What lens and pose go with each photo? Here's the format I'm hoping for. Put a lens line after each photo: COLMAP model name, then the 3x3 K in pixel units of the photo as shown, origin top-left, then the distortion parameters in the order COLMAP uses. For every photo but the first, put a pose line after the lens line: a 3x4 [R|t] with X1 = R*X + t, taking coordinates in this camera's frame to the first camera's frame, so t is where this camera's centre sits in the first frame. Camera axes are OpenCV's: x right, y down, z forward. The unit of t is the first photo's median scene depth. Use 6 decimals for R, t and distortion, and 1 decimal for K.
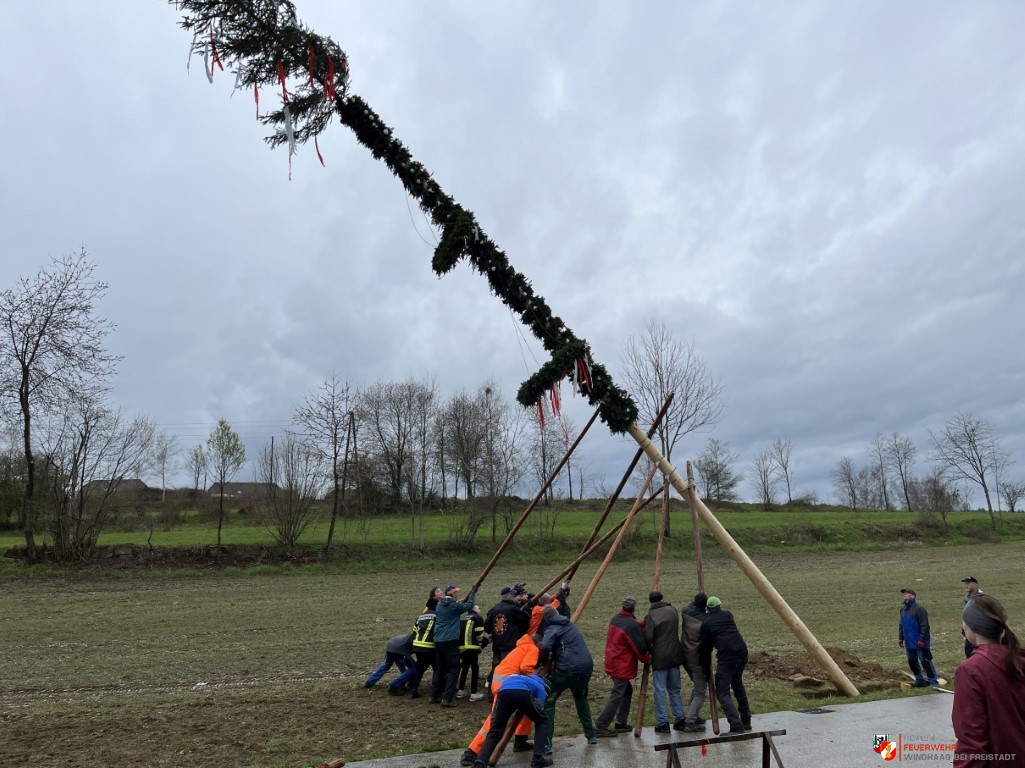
lens RADIAL K [[765.7, 0, 489.0], [0, 765.7, 381.7], [0, 0, 1]] dist [0.052045, -0.038898]
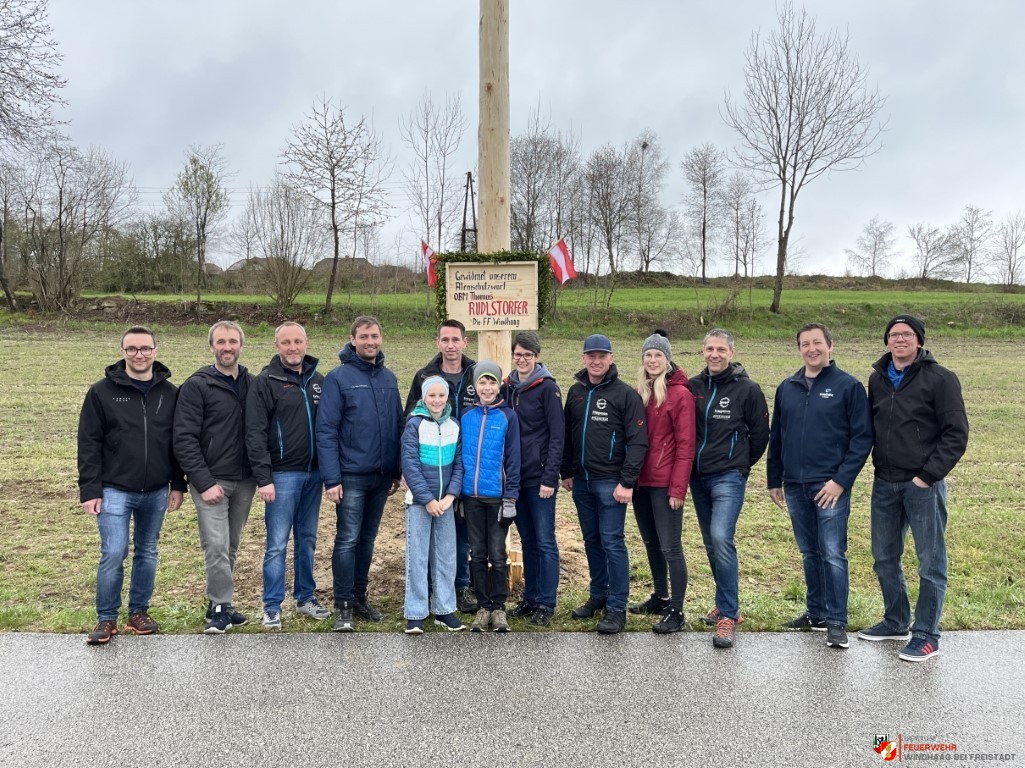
lens RADIAL K [[765.7, 0, 489.0], [0, 765.7, 381.7], [0, 0, 1]] dist [0.052045, -0.038898]
pose [[0.955509, 0.054927, -0.289804, 0.112392], [0.026914, 0.962174, 0.271102, 0.032097], [0.293733, -0.266840, 0.917888, 0.118523]]
